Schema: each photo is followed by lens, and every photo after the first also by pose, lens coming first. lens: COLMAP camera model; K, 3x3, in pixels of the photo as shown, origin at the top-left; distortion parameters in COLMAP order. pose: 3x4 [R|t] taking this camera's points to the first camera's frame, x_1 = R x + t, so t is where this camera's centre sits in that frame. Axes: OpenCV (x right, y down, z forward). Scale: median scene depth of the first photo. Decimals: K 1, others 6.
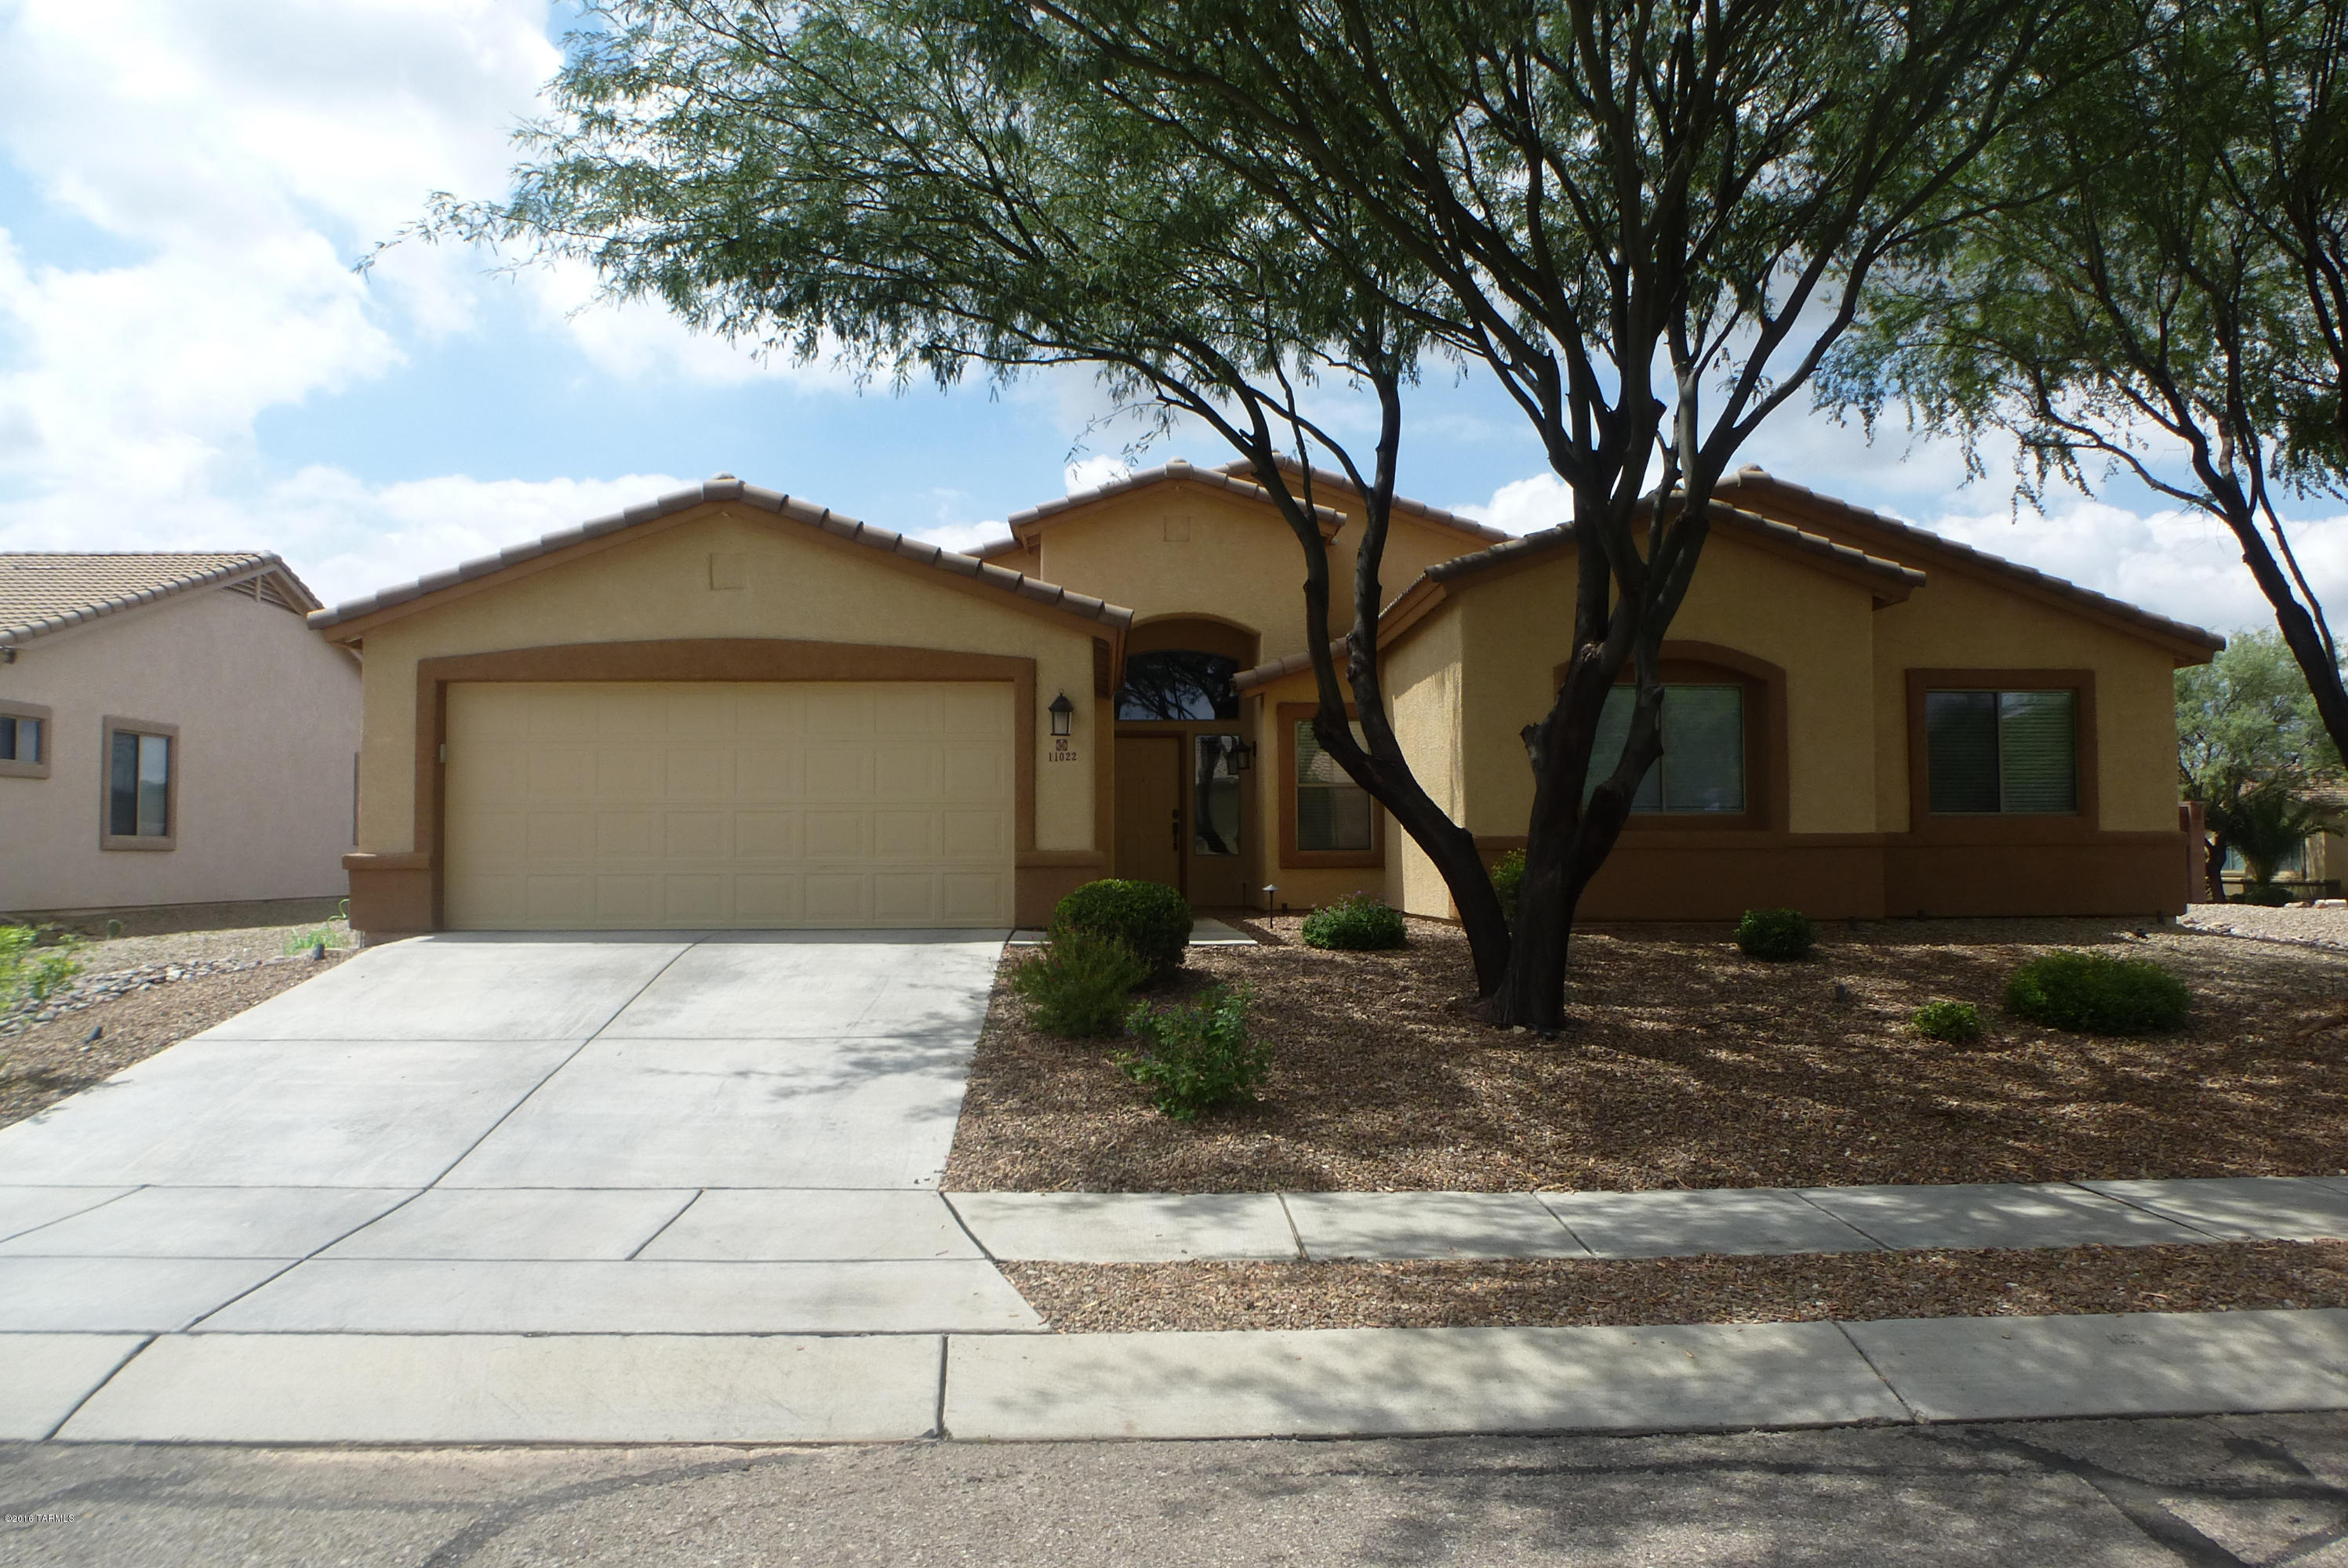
lens RADIAL K [[1648.1, 0, 1173.9], [0, 1648.1, 821.3], [0, 0, 1]] dist [-0.084974, 0.002958]
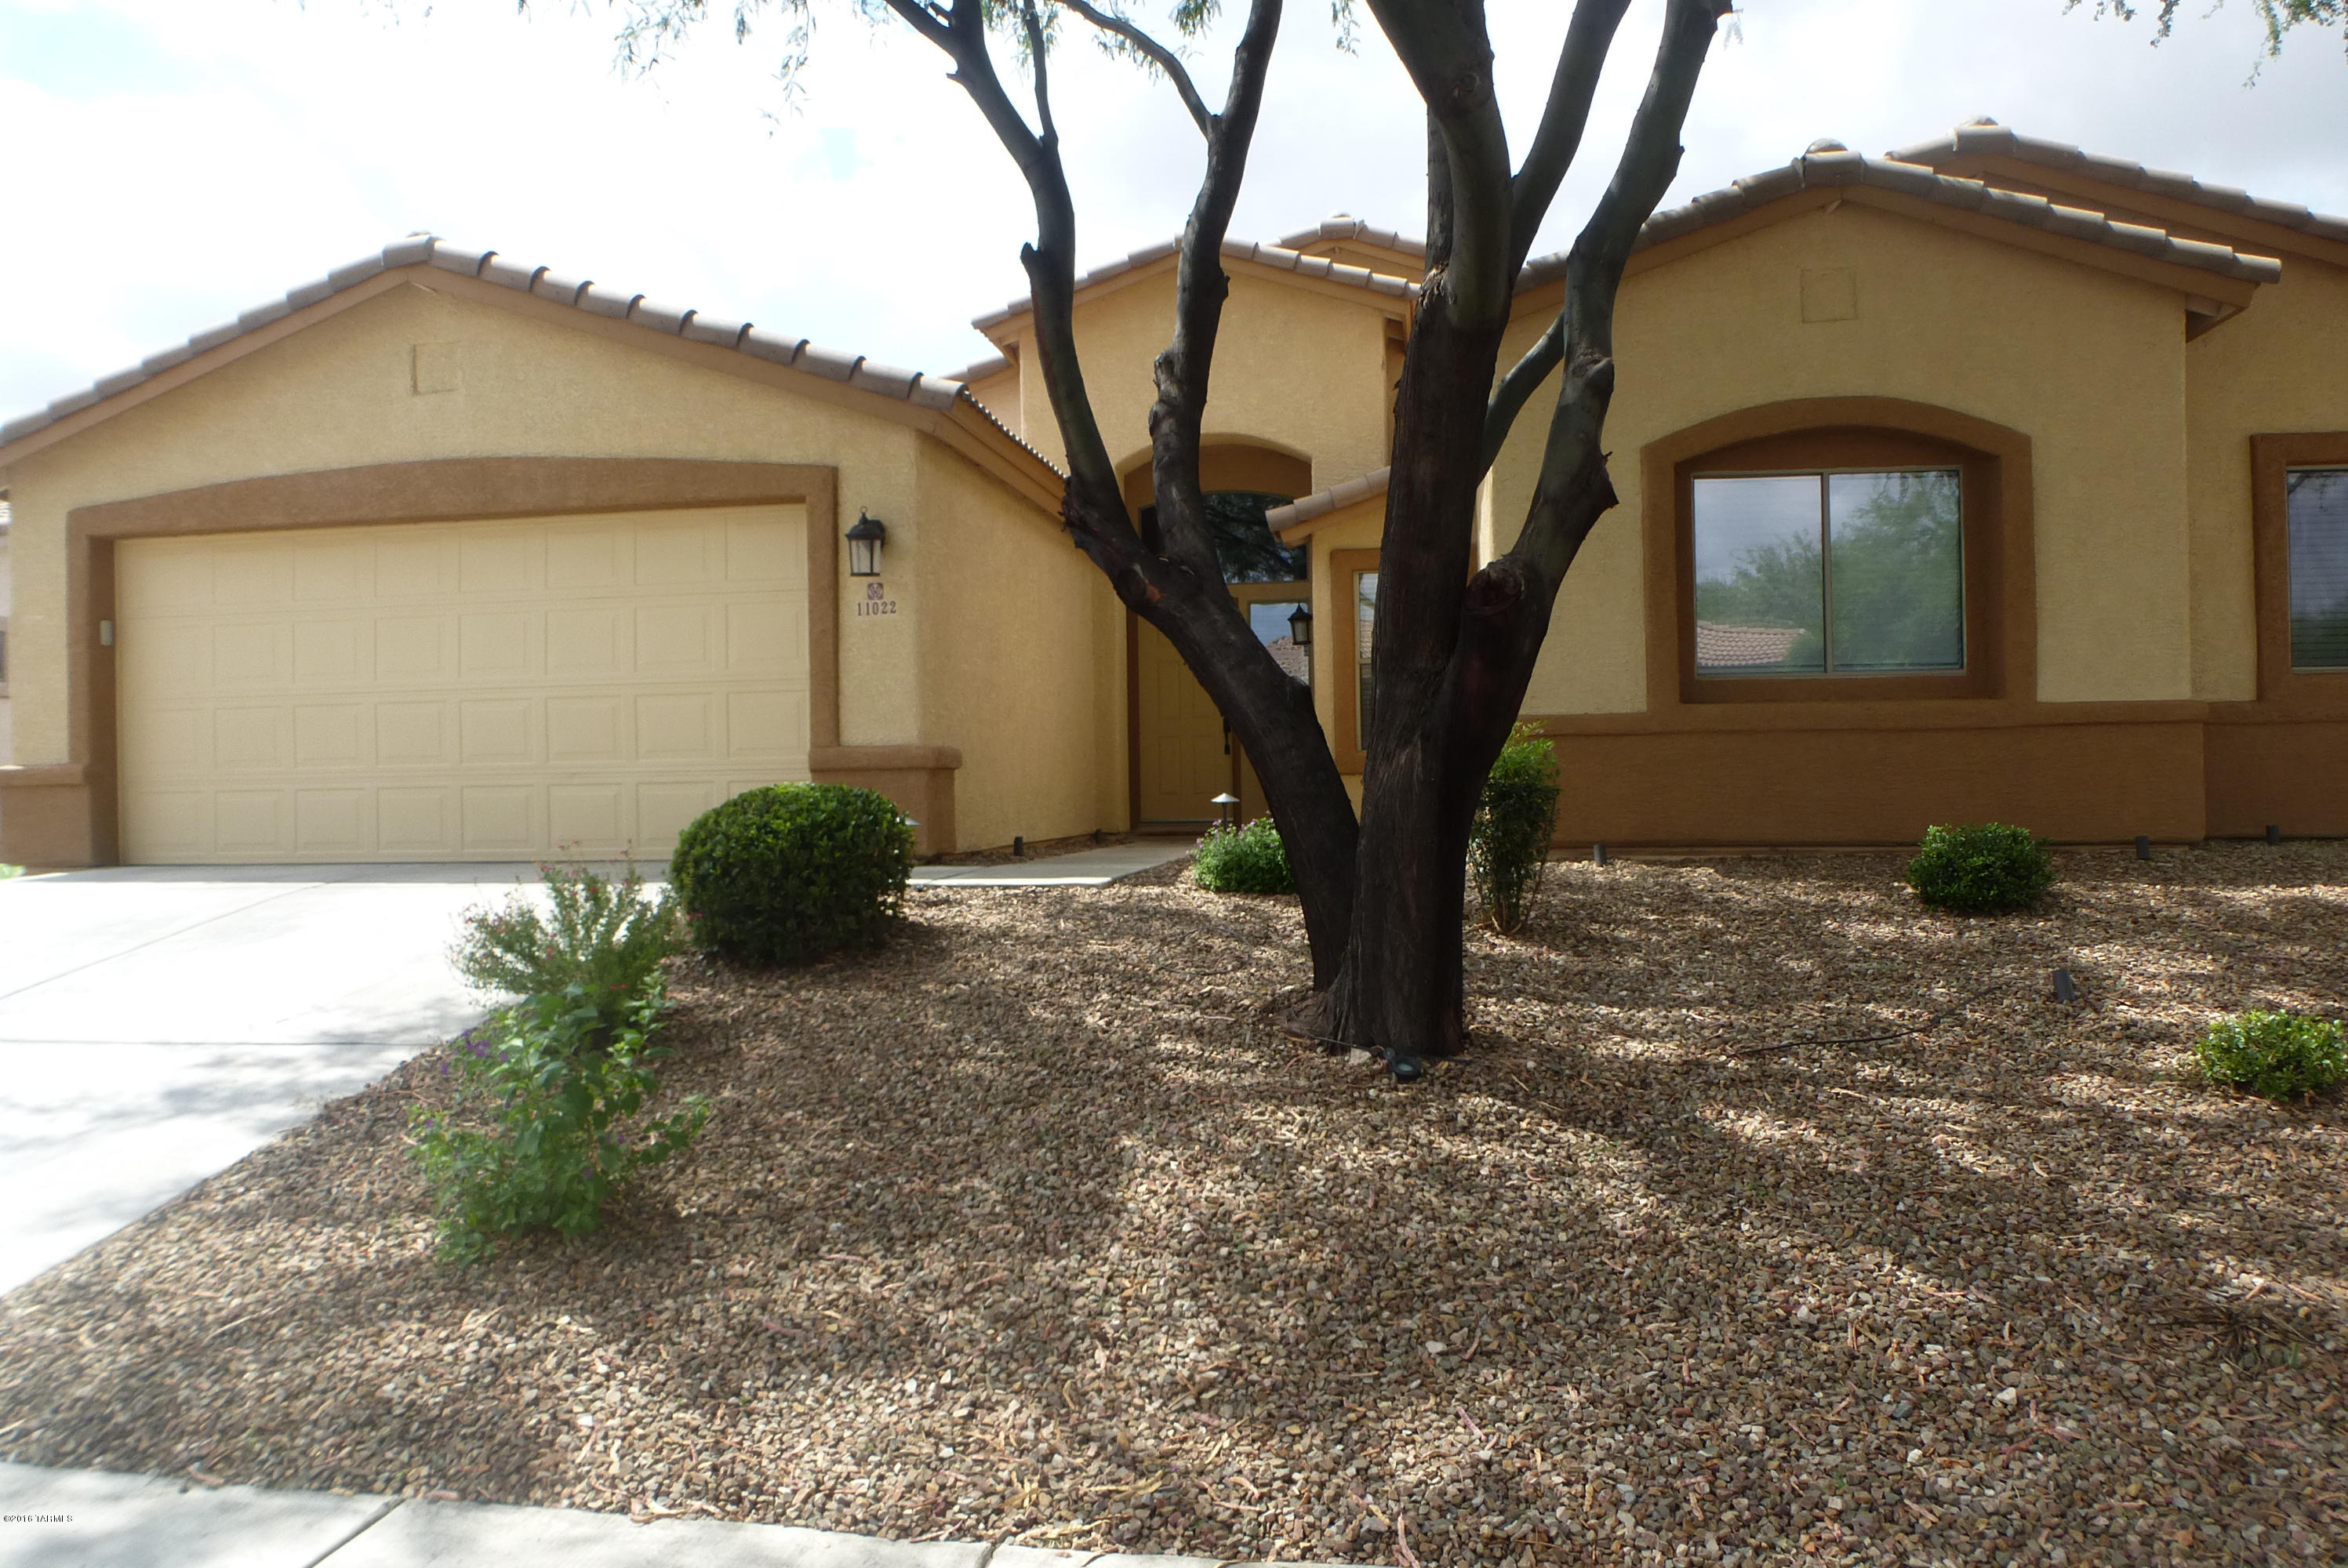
lens RADIAL K [[1665.2, 0, 1173.6], [0, 1665.2, 816.1], [0, 0, 1]] dist [-0.079825, 0.027955]
pose [[0.980841, -0.007625, -0.194662, 0.189503], [0.015959, 0.999020, 0.041281, 0.020945], [0.194157, -0.043597, 0.980001, 0.352615]]
